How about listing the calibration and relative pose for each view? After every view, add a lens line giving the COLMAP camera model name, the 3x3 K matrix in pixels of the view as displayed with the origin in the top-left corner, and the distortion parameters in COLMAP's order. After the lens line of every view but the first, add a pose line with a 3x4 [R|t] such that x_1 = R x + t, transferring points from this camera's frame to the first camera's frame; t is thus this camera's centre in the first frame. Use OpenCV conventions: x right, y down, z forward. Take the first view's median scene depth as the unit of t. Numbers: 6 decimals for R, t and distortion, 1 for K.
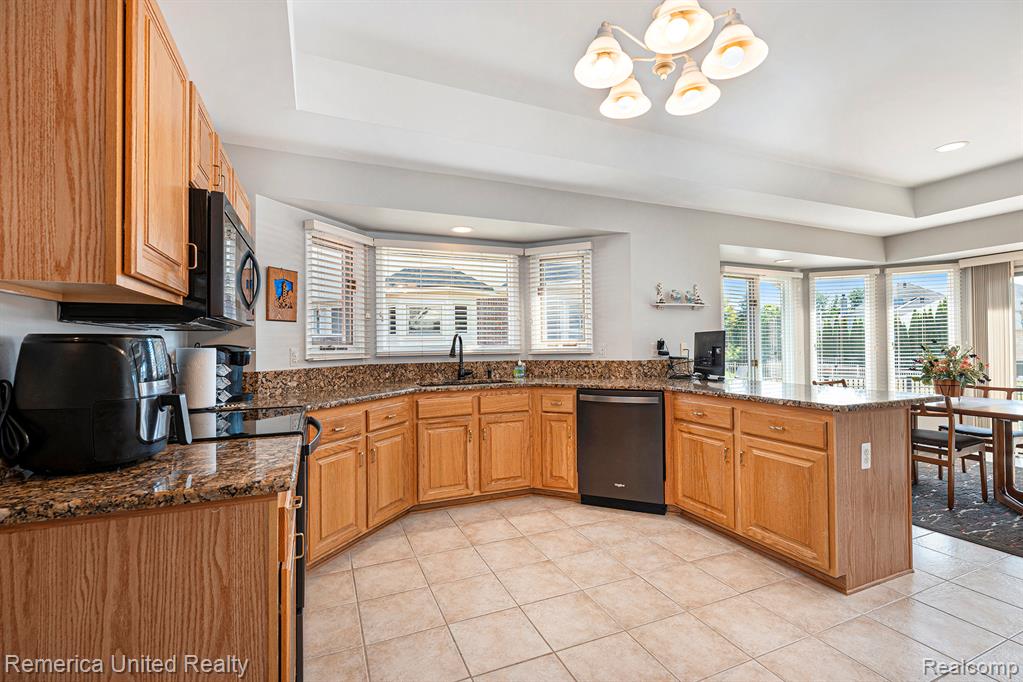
lens RADIAL K [[457.5, 0, 516.4], [0, 457.5, 338.7], [0, 0, 1]] dist [0.003643, -0.000656]
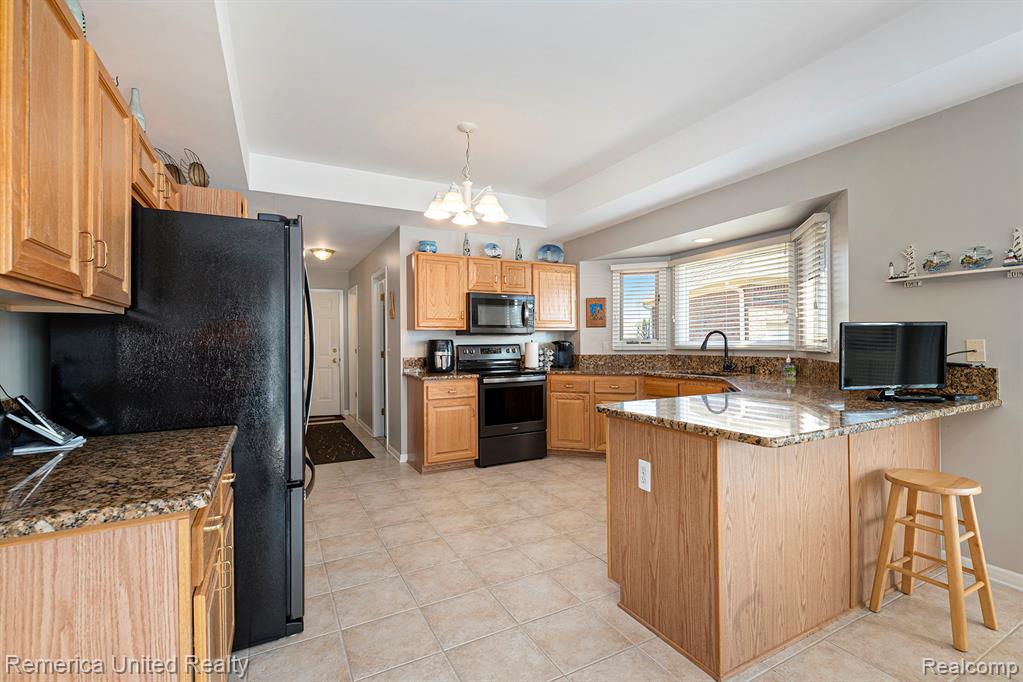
lens RADIAL K [[457.5, 0, 512.4], [0, 457.5, 340.7], [0, 0, 1]] dist [0.003643, -0.000656]
pose [[0.078037, 0.007273, -0.996924, 0.967023], [0.021390, 0.999731, 0.008968, -0.006940], [0.996721, -0.022025, 0.077860, 0.416554]]
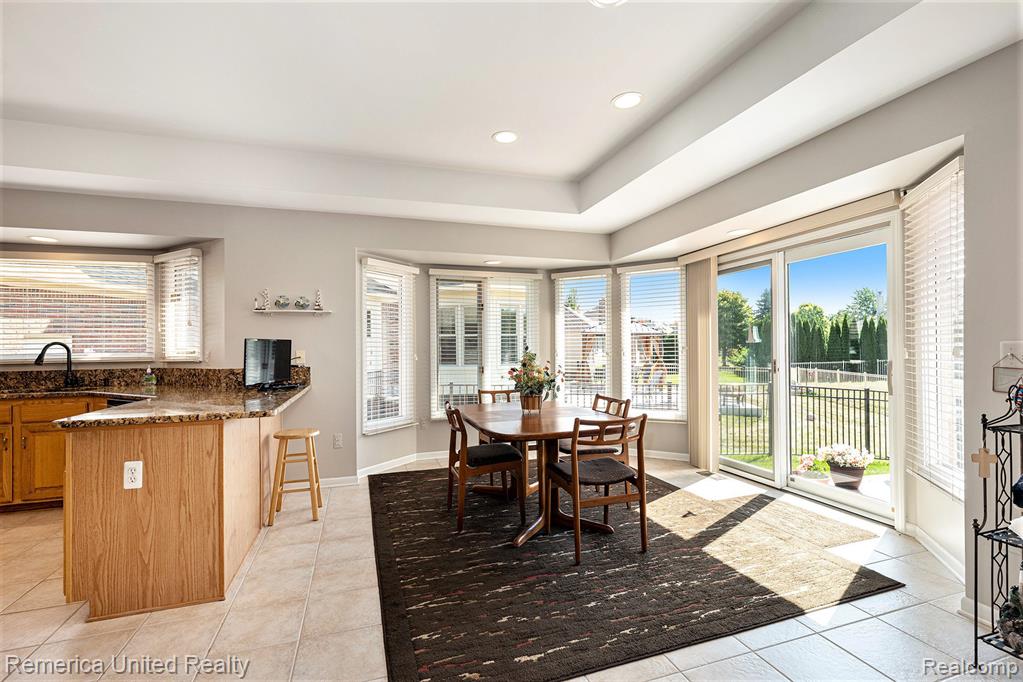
lens RADIAL K [[457.5, 0, 509.9], [0, 457.5, 343.2], [0, 0, 1]] dist [0.003643, -0.000656]
pose [[0.995572, -0.003262, -0.093946, 0.978729], [0.003761, 0.999980, 0.005136, -0.010237], [0.093928, -0.005466, 0.995564, 0.083138]]
